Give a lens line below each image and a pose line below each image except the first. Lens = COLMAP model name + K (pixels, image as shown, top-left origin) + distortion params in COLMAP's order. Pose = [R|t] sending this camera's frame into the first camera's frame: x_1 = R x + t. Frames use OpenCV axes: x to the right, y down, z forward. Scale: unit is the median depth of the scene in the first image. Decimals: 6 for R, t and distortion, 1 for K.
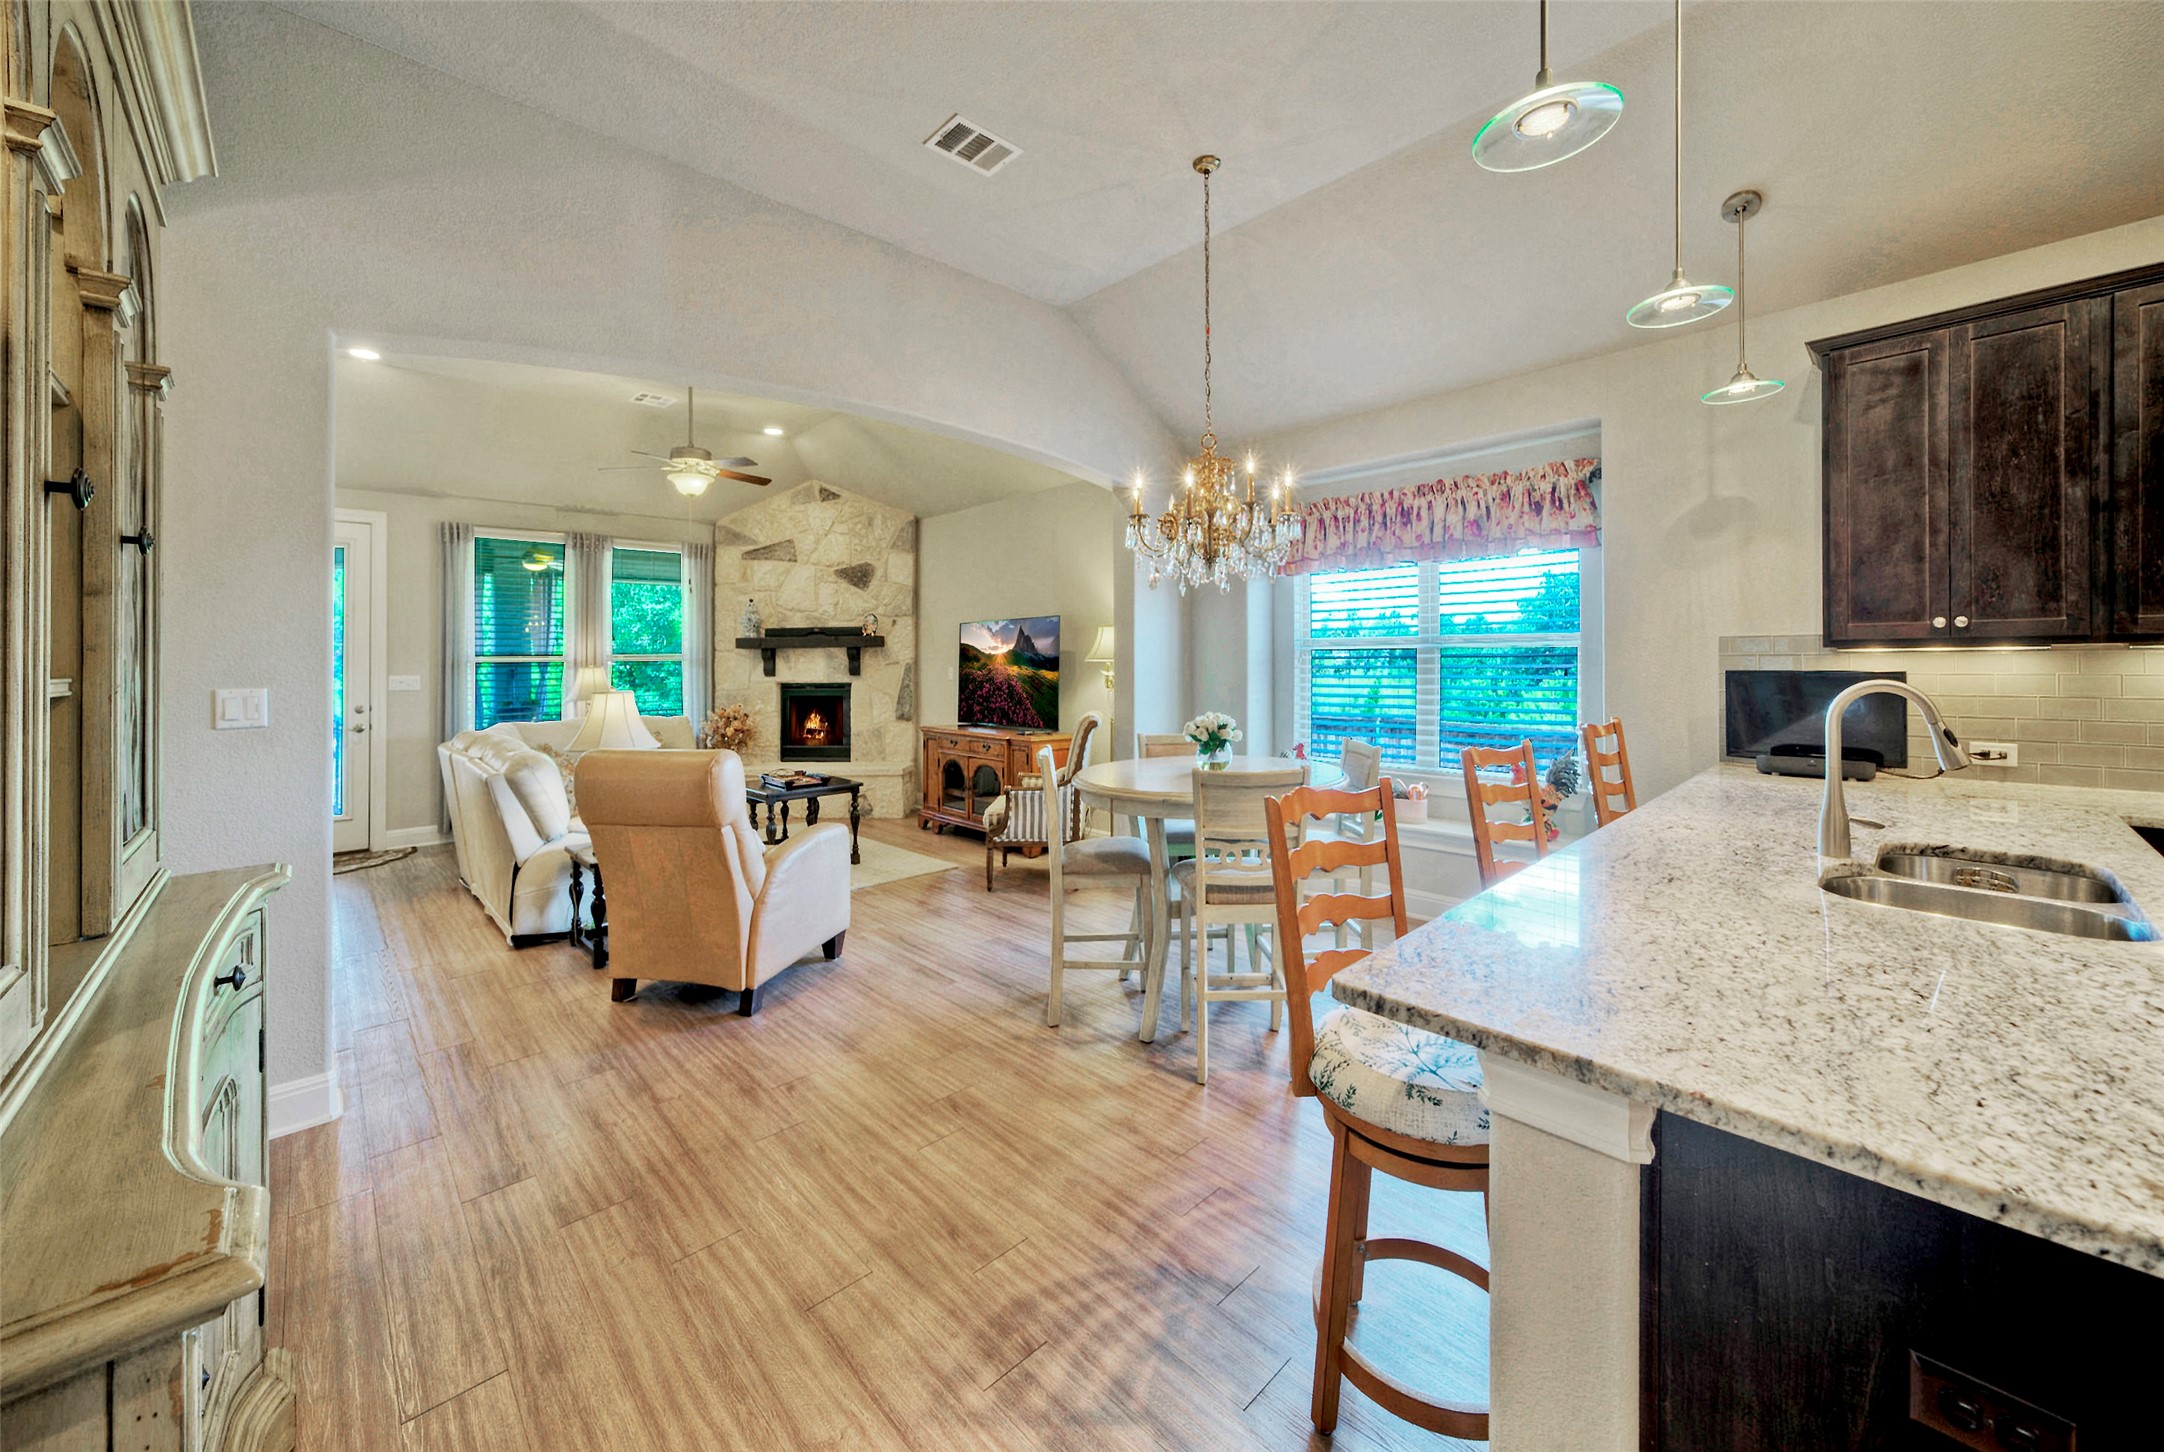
lens RADIAL K [[805.2, 0, 1033.0], [0, 805.2, 650.7], [0, 0, 1]] dist [-0.005423, 0.003243]
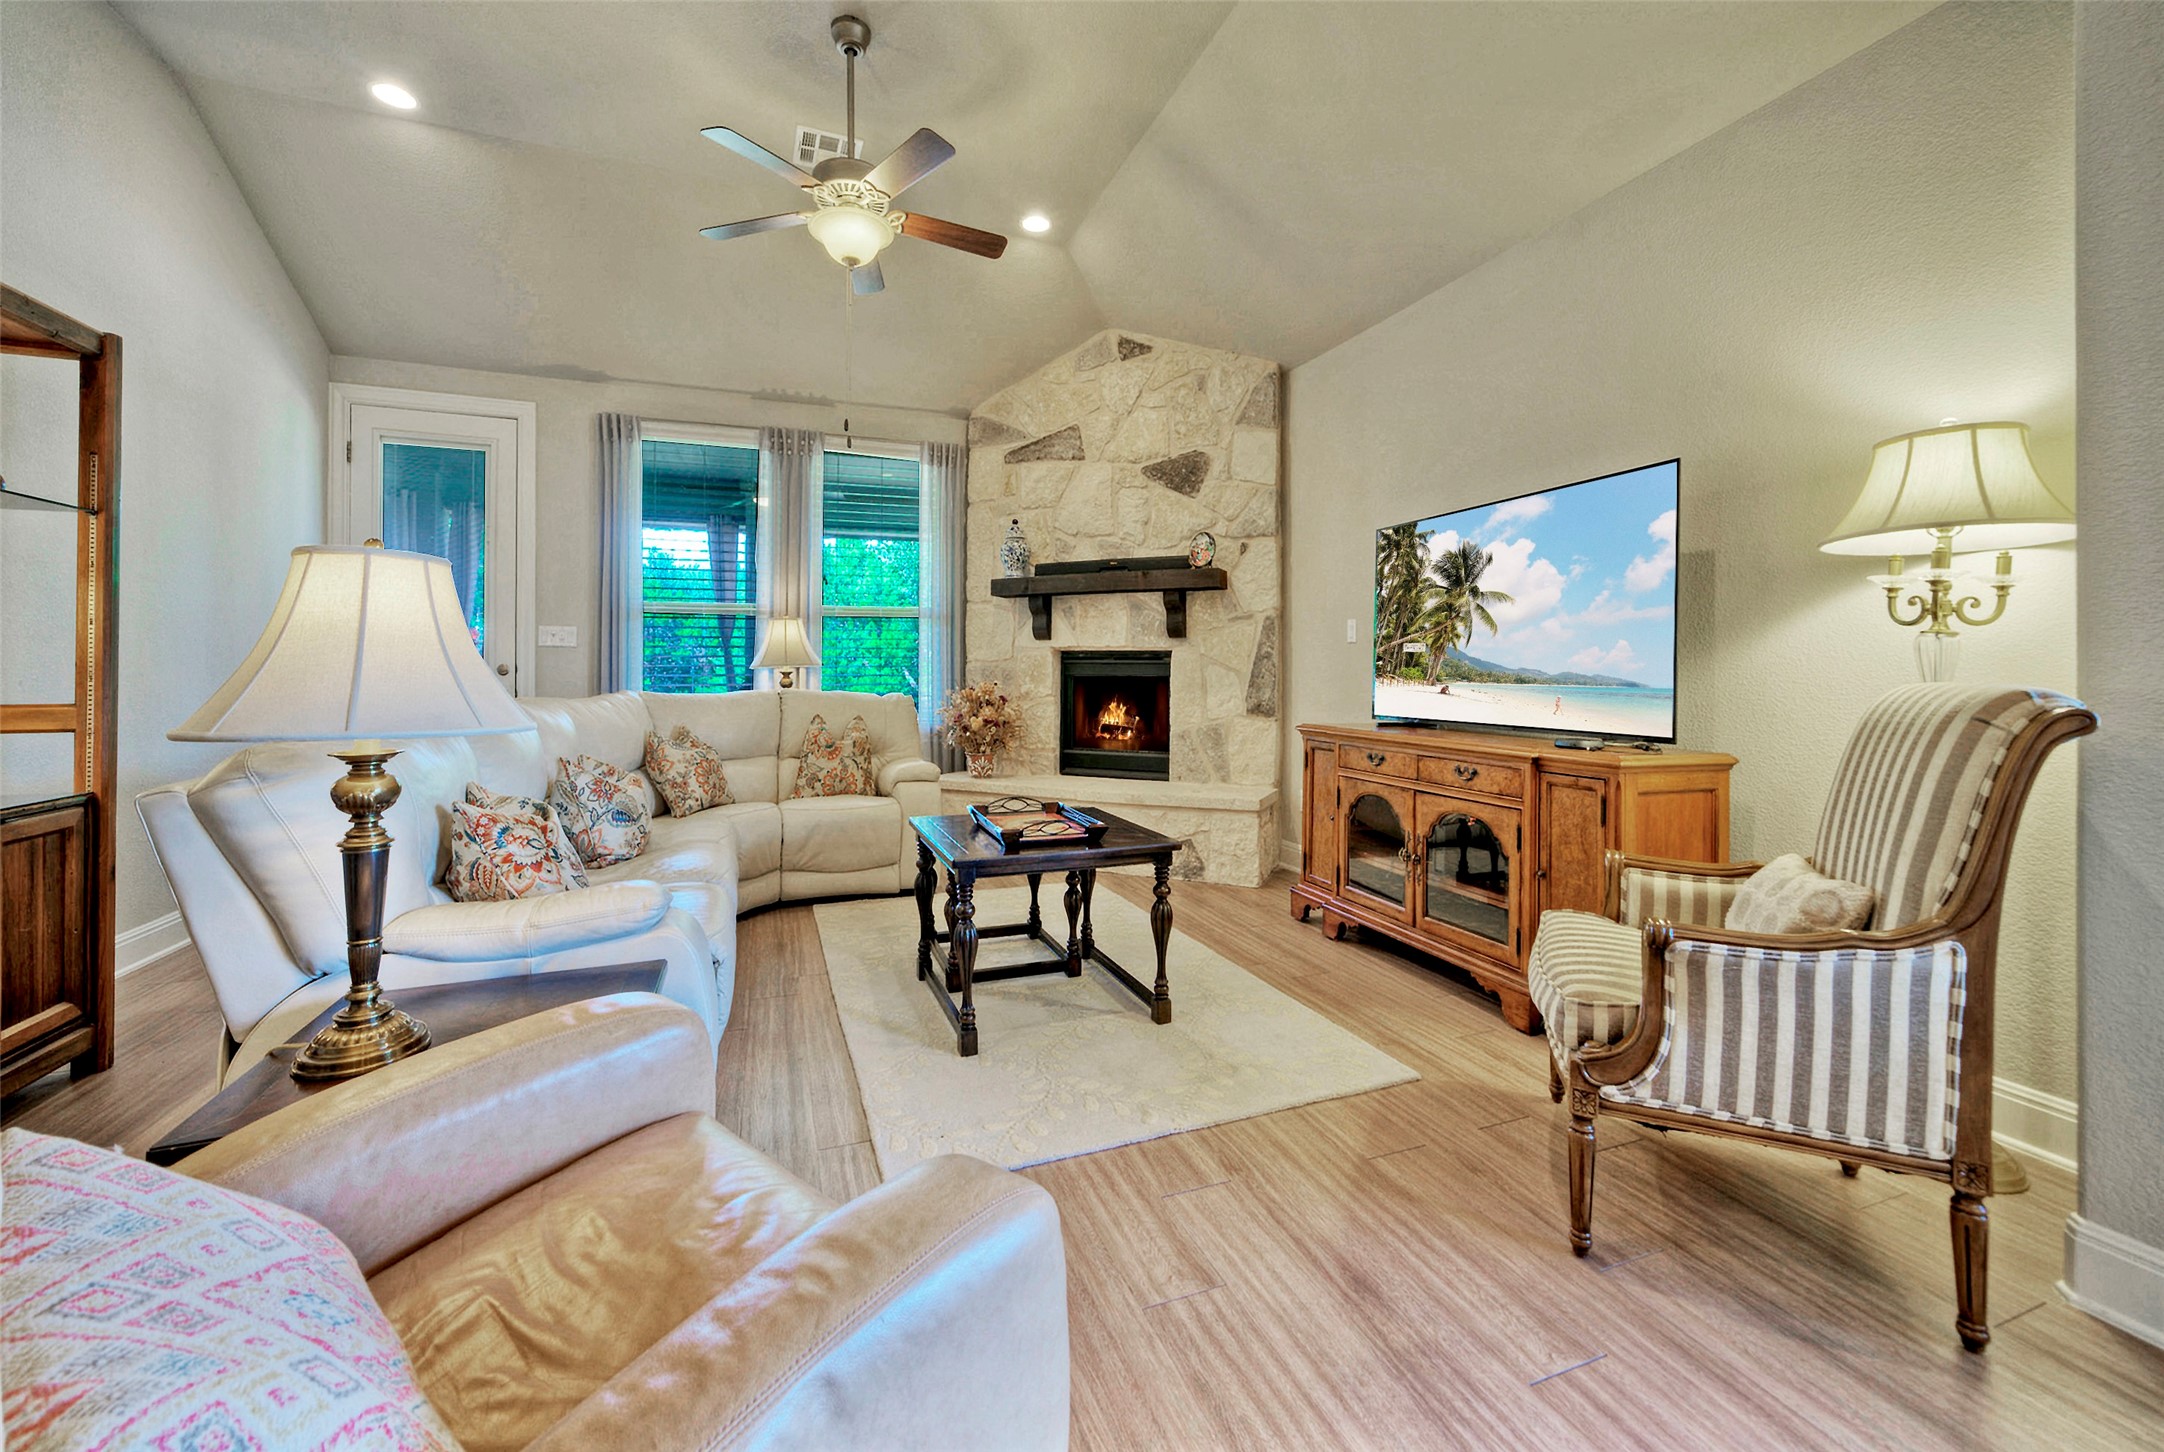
lens RADIAL K [[805.2, 0, 1042.8], [0, 805.2, 640.3], [0, 0, 1]] dist [-0.005423, 0.003243]
pose [[0.926604, 0.001462, -0.376035, -0.104975], [-0.008781, 0.999804, -0.017750, 0.053941], [0.375935, 0.019749, 0.926435, 0.495735]]
